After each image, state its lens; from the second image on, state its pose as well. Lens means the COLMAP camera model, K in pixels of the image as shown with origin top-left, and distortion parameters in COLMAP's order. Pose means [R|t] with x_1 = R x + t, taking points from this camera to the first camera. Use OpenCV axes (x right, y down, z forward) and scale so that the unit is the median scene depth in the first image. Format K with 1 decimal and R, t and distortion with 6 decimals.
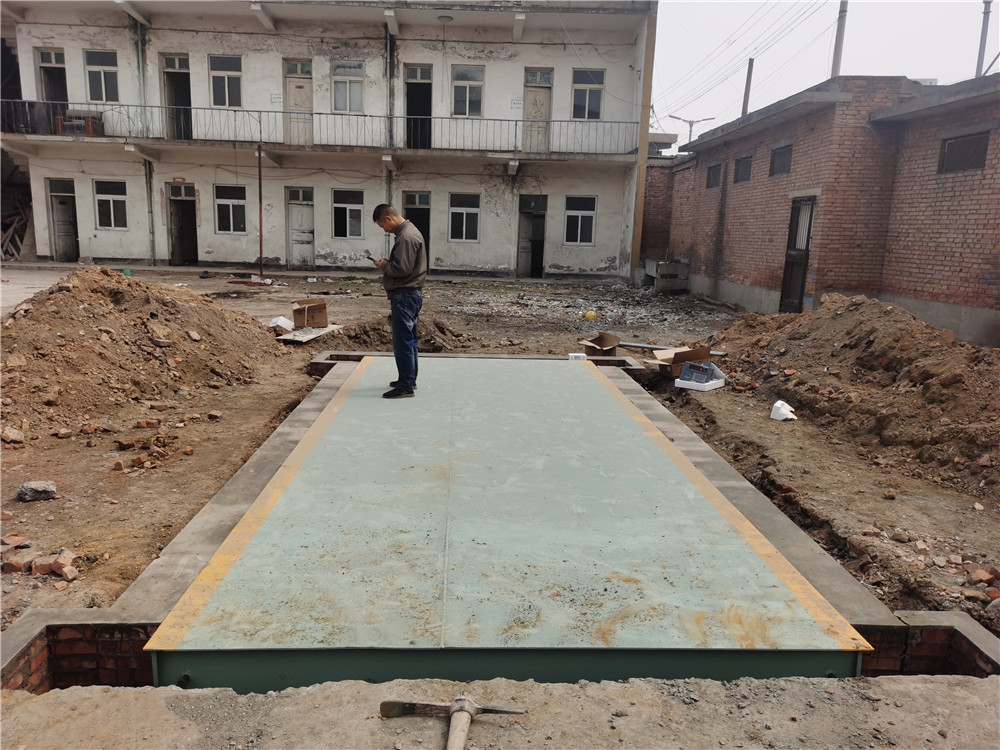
lens RADIAL K [[765.1, 0, 495.8], [0, 765.1, 377.0], [0, 0, 1]] dist [0.048267, -0.028489]
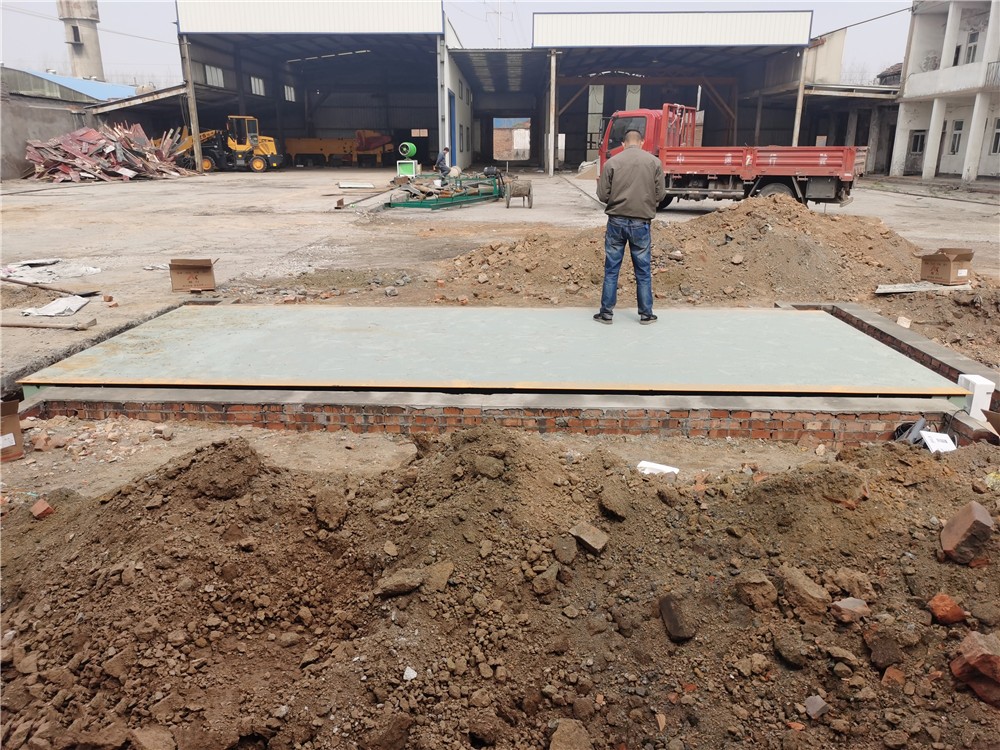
lens RADIAL K [[765.1, 0, 499.2], [0, 765.1, 375.3], [0, 0, 1]] dist [0.048267, -0.028489]
pose [[-0.074943, 0.256789, -0.963557, 1.533617], [-0.190144, 0.944866, 0.266597, -0.262683], [0.978892, 0.203194, -0.021985, 1.527377]]
